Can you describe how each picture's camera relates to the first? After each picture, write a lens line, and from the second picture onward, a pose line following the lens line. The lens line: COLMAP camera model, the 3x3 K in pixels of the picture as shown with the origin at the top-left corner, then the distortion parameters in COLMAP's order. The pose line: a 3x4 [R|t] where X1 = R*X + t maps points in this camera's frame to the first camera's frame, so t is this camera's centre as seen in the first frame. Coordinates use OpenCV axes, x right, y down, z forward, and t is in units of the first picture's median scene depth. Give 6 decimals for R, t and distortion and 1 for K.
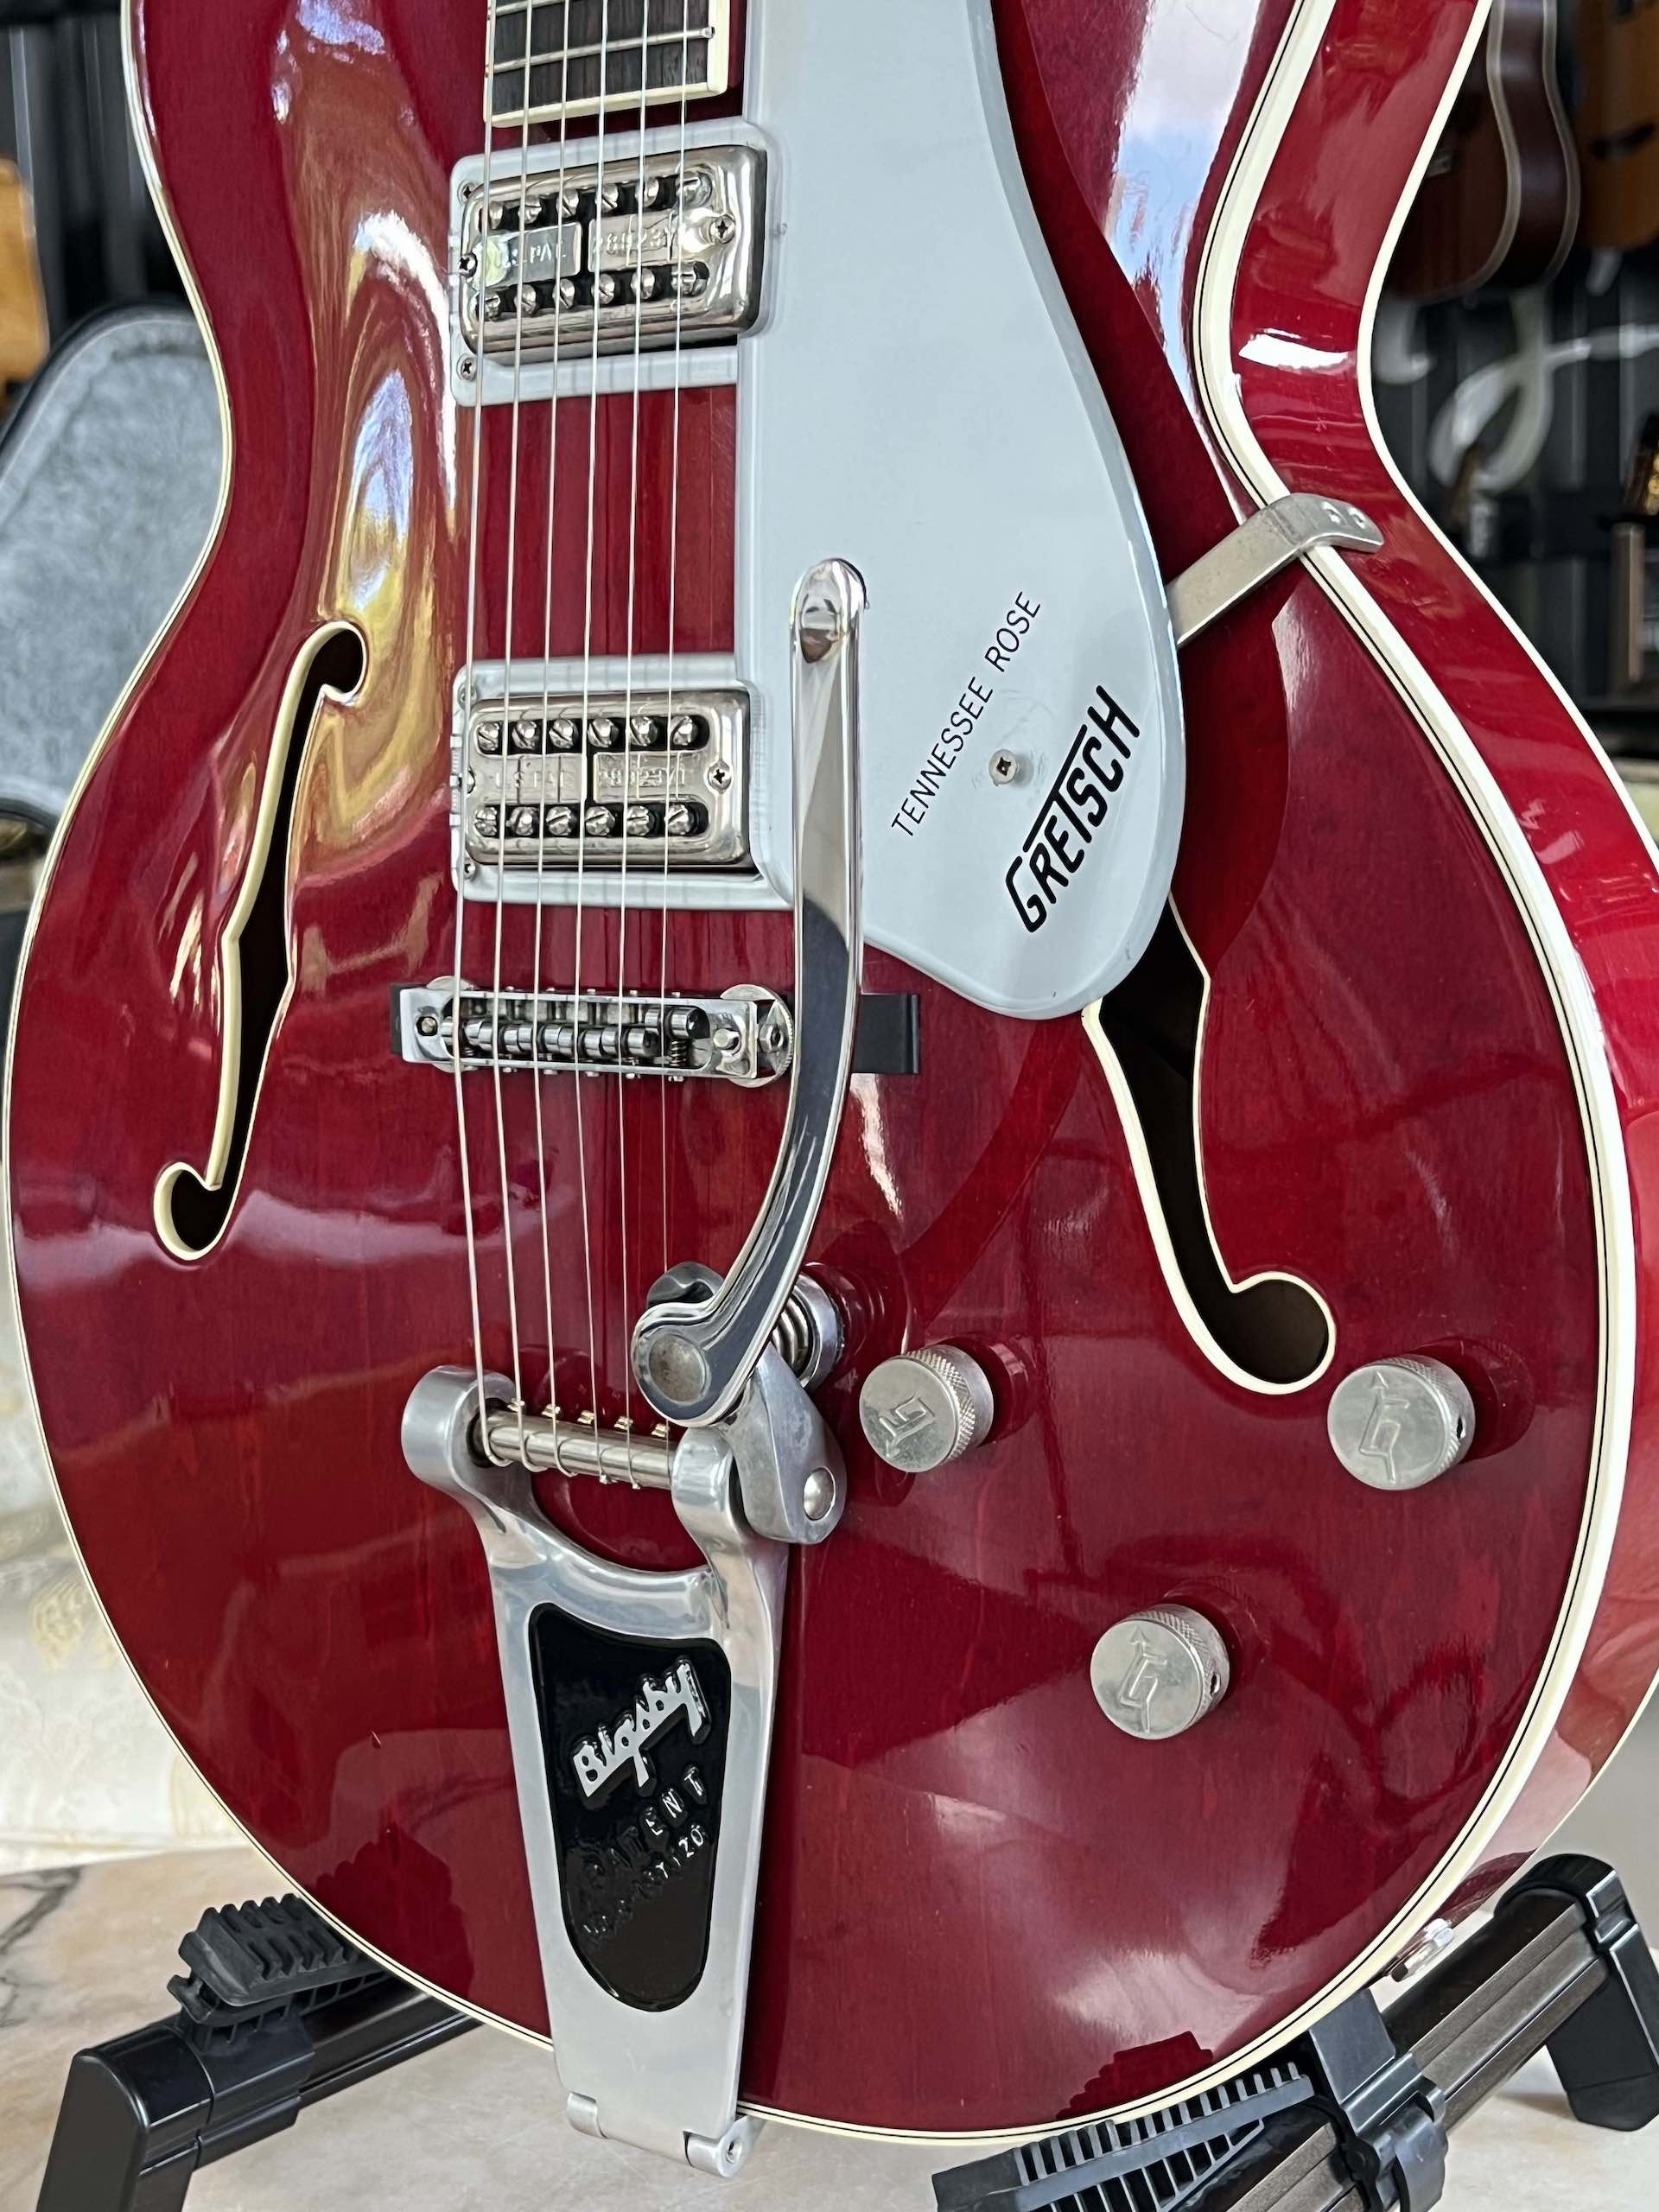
lens RADIAL K [[3131.4, 0, 829.5], [0, 3131.4, 1106.0], [0, 0, 1]] dist [0.227050, -0.895677]
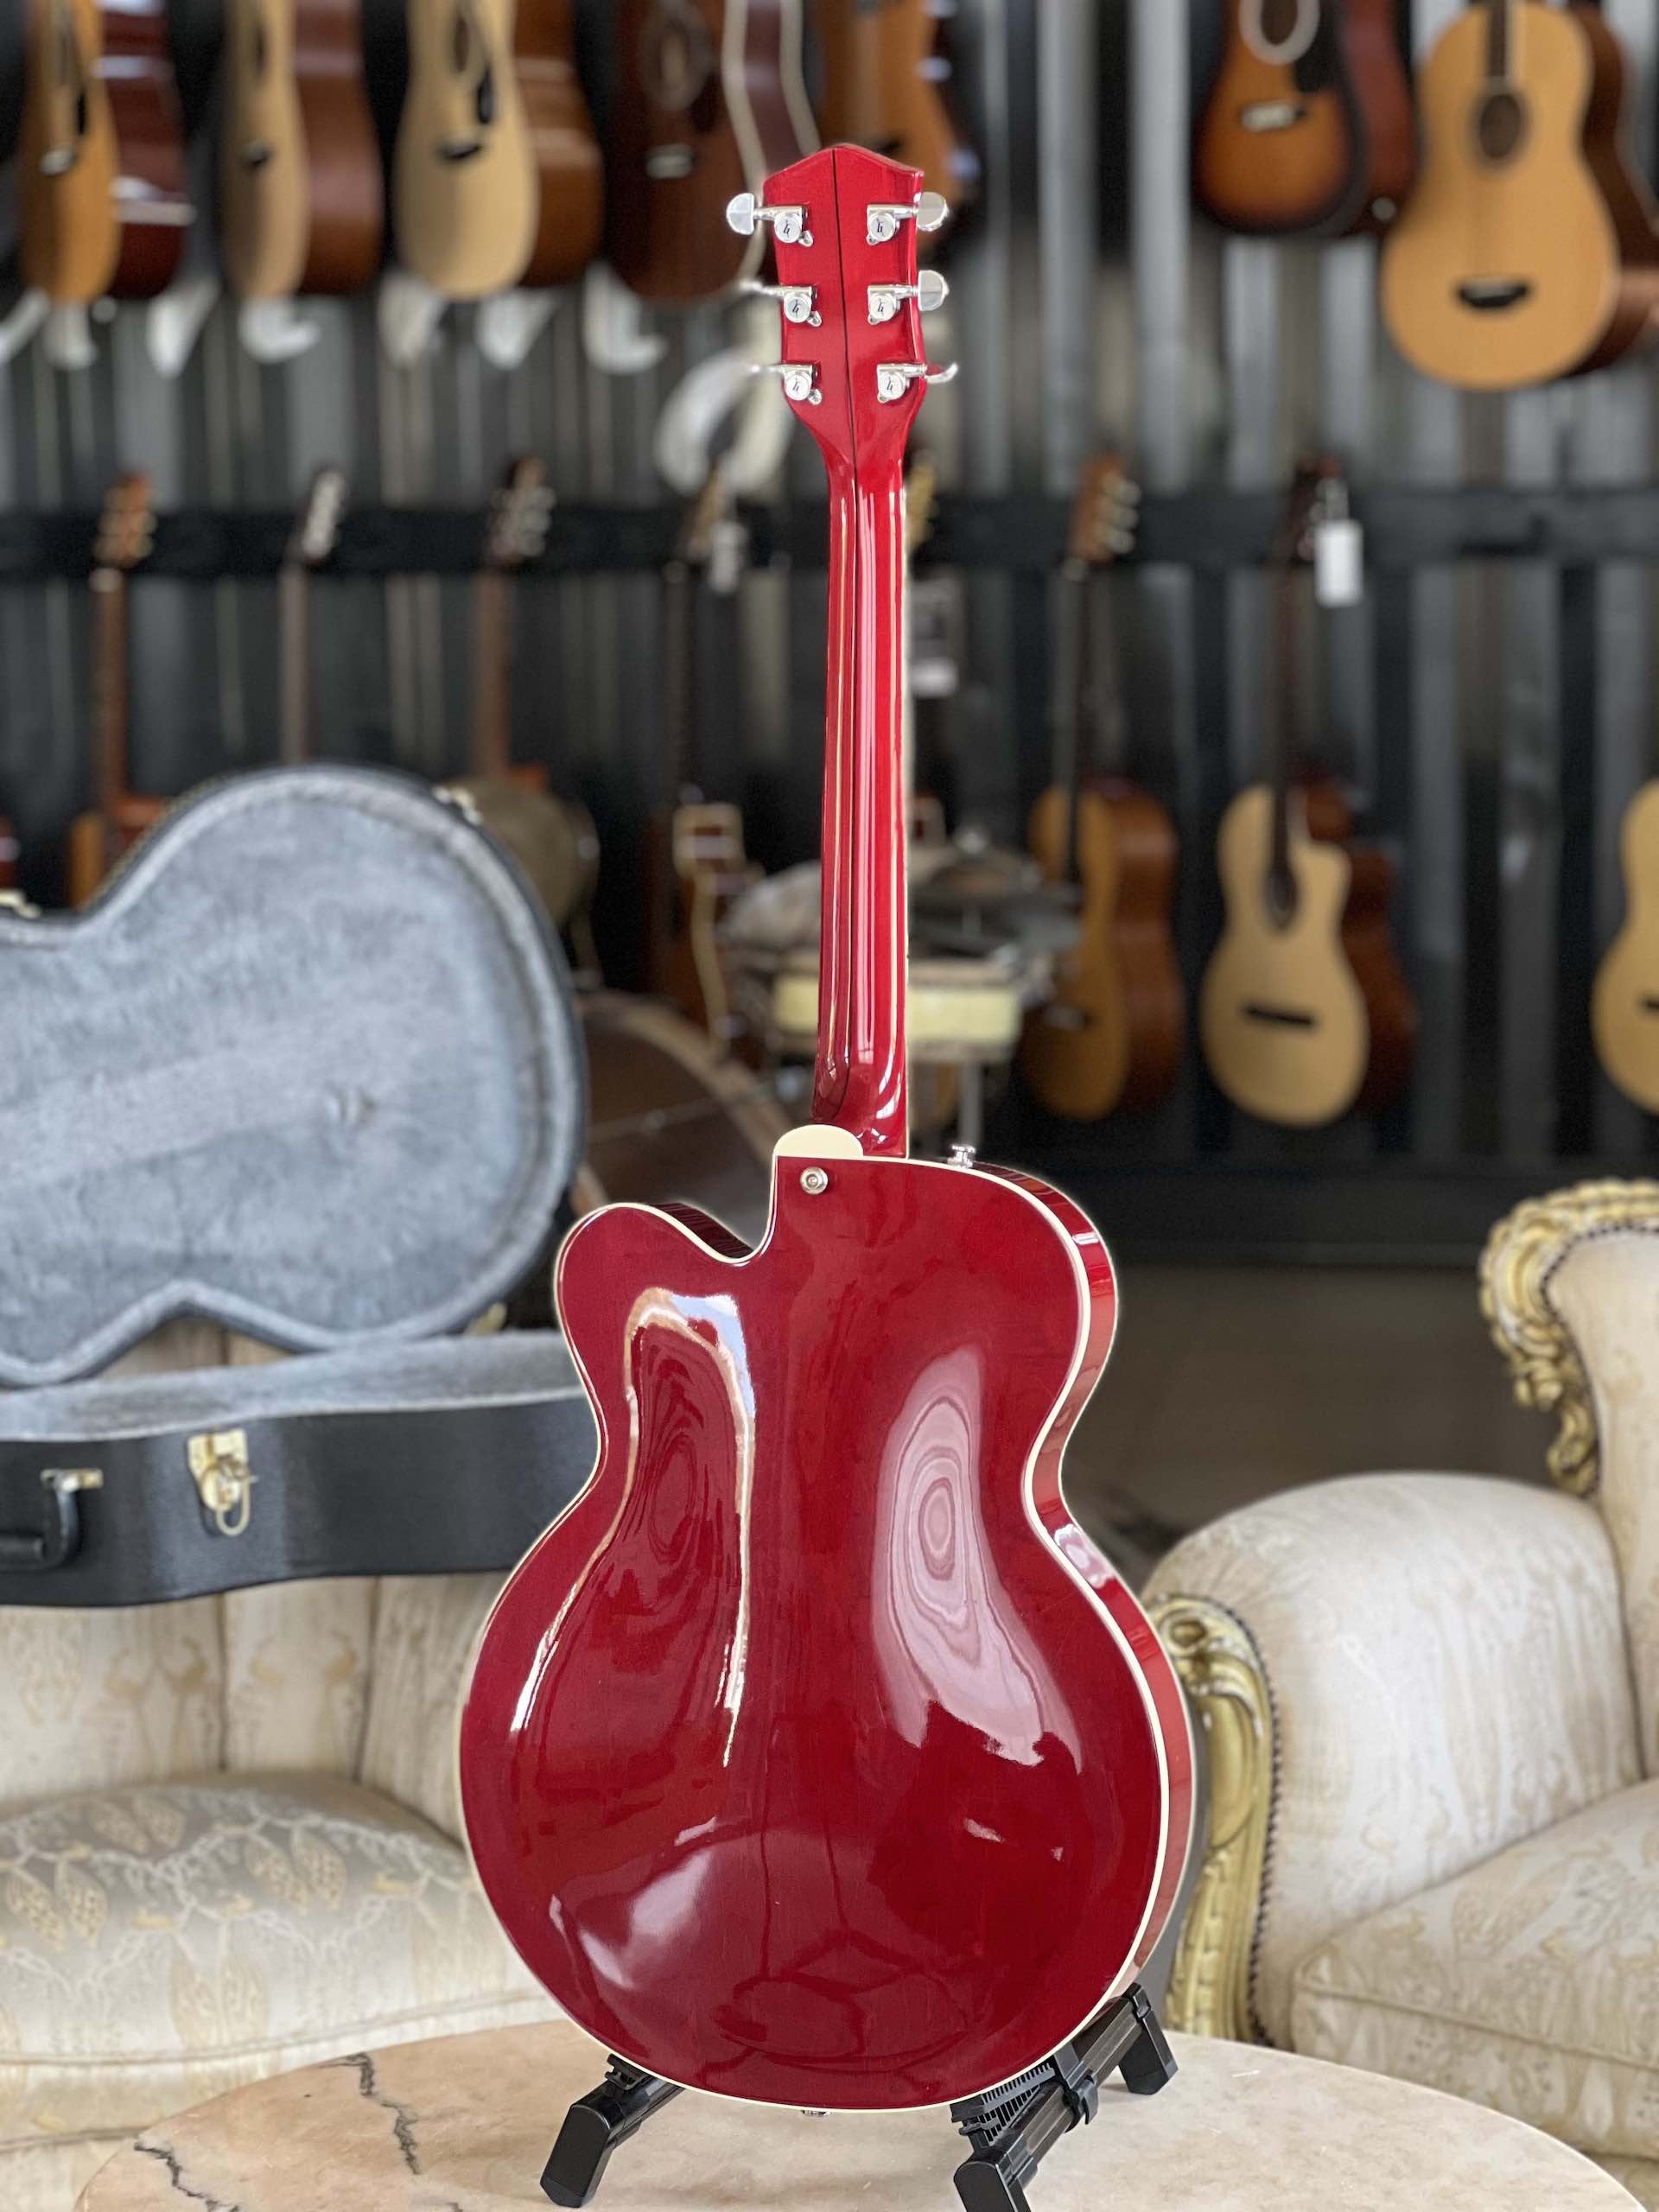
lens RADIAL K [[4837.6, 0, 829.5], [0, 4837.6, 1106.0], [0, 0, 1]] dist [-0.075142, 2.229230]
pose [[0.965753, -0.030865, 0.257619, -1.166552], [0.021068, 0.998949, 0.040706, -0.753178], [-0.258605, -0.033885, 0.965389, -3.179528]]
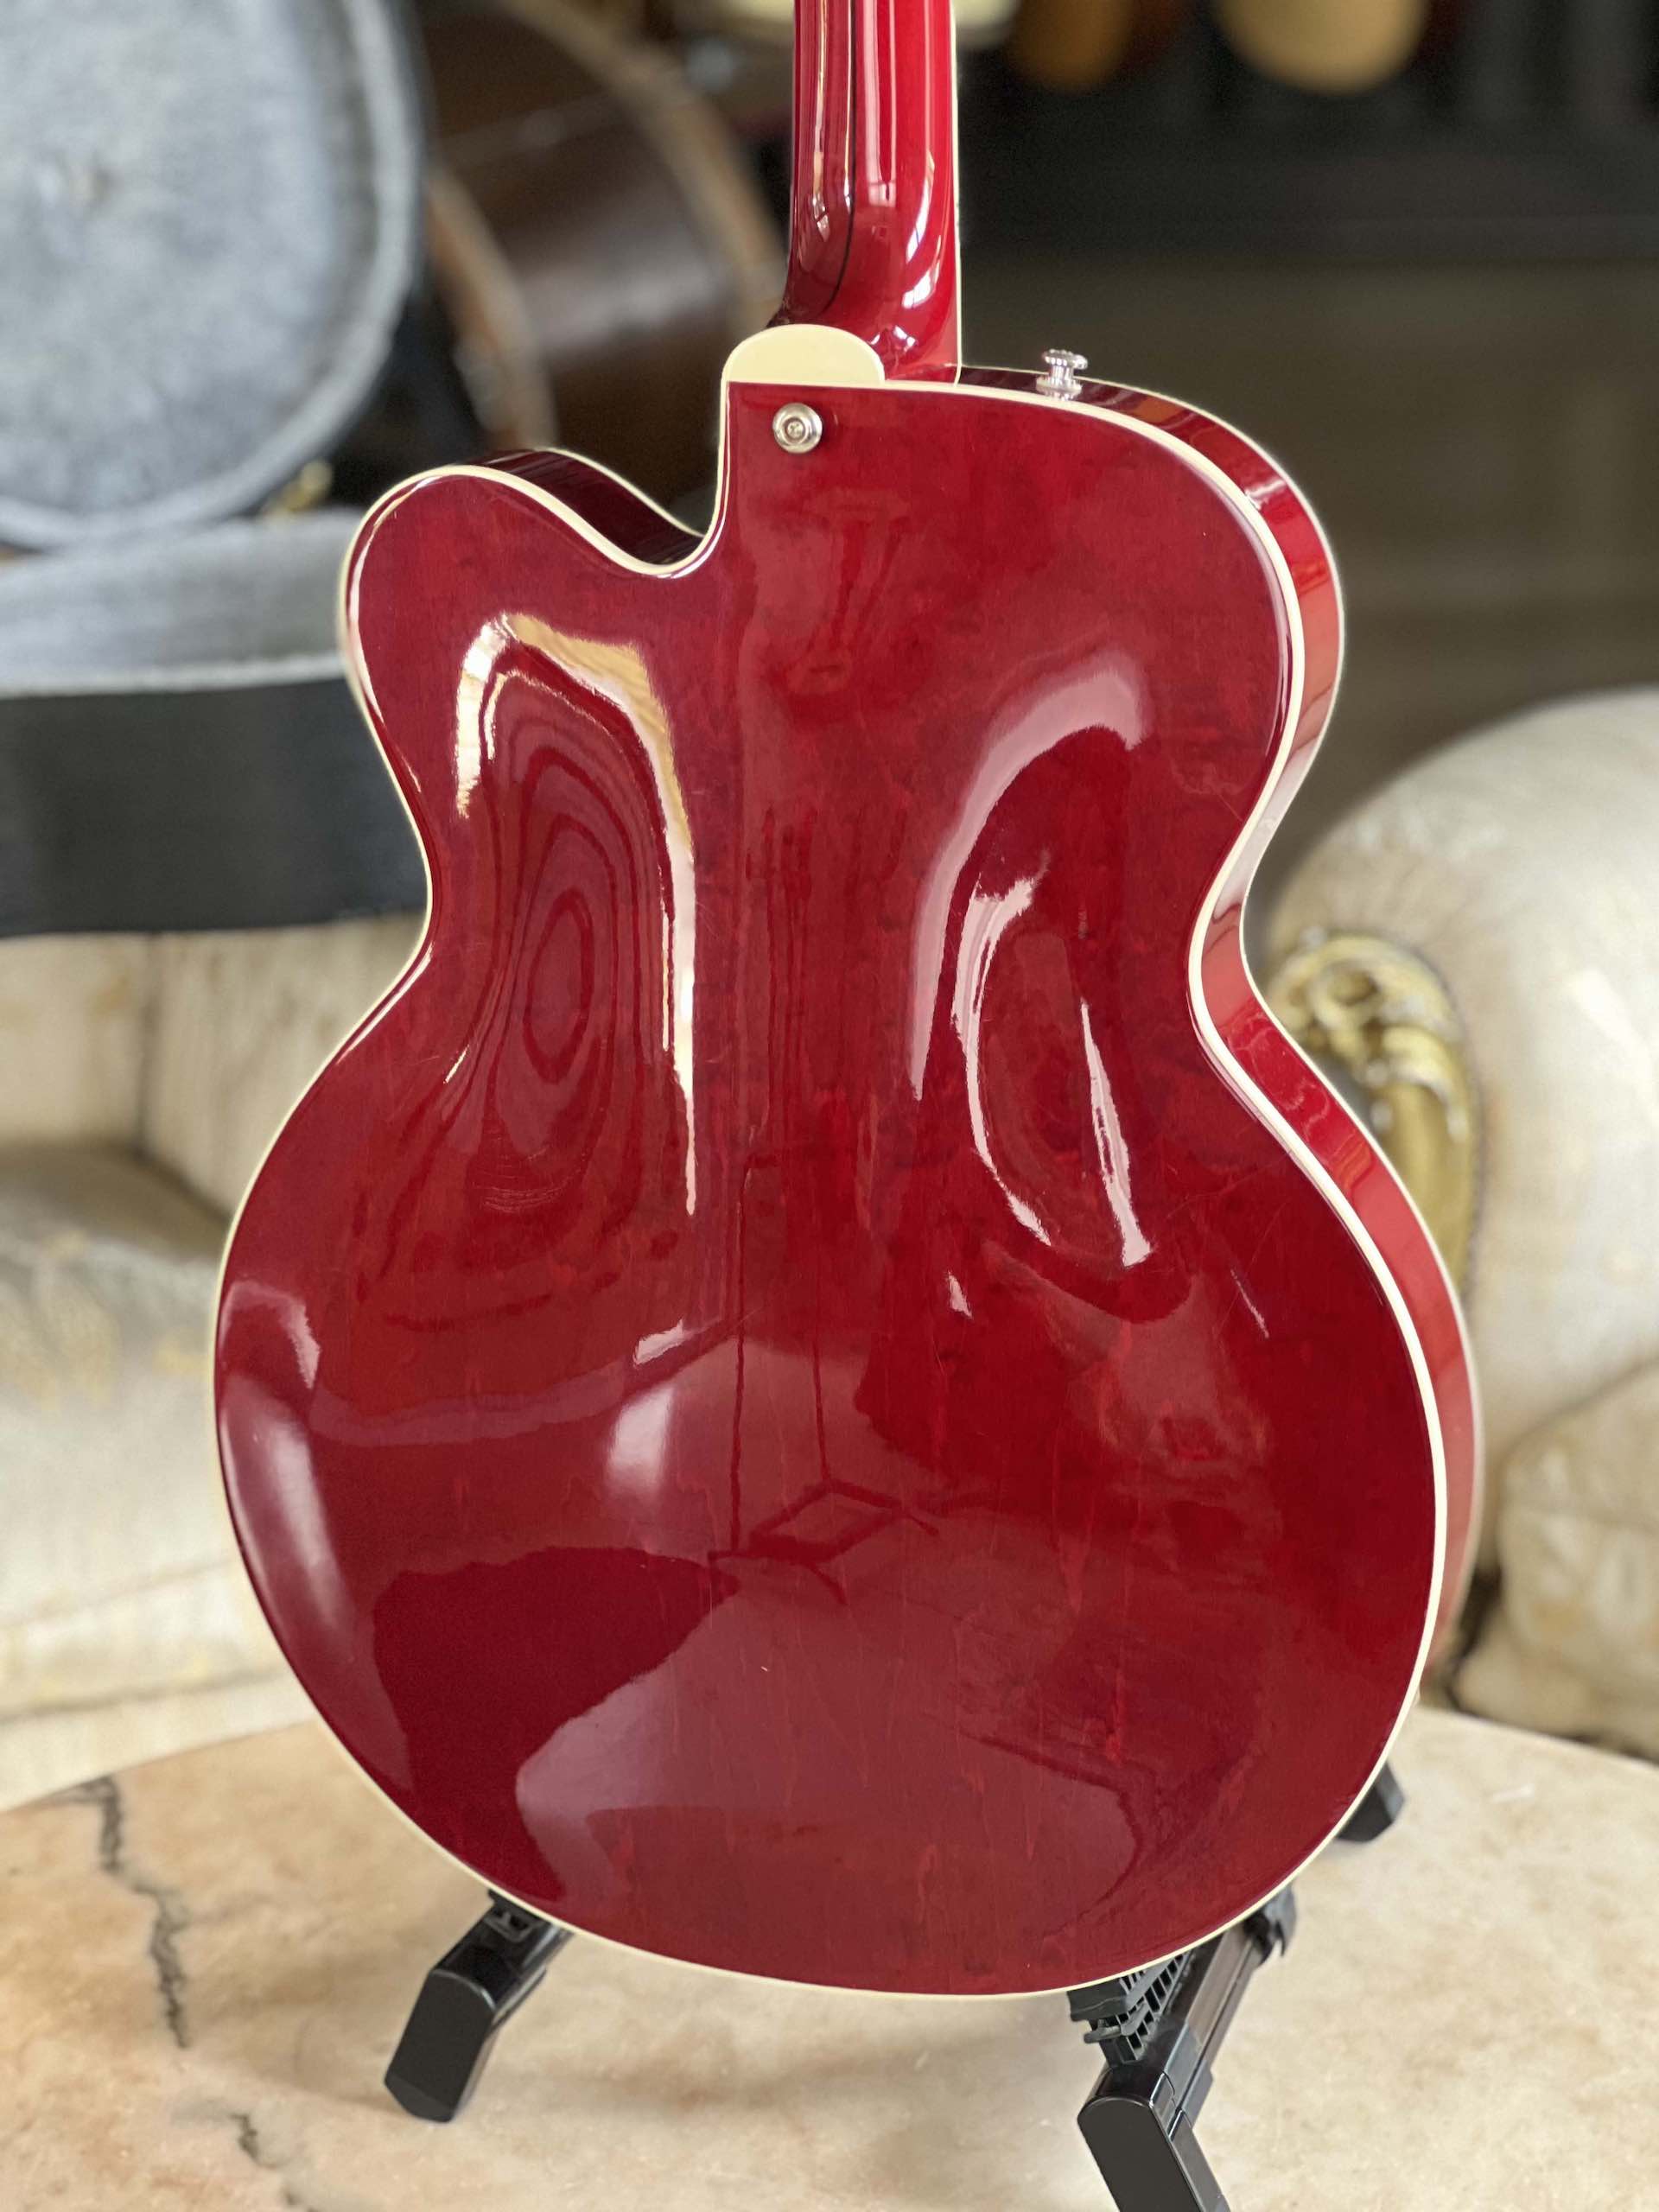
lens RADIAL K [[4853.2, 0, 852.1], [0, 4853.2, 1044.7], [0, 0, 1]] dist [0.152510, 0.090516]
pose [[0.958782, -0.110226, 0.261892, -0.700889], [0.043638, 0.967877, 0.247608, -0.811913], [-0.280772, -0.225974, 0.932793, -1.307269]]
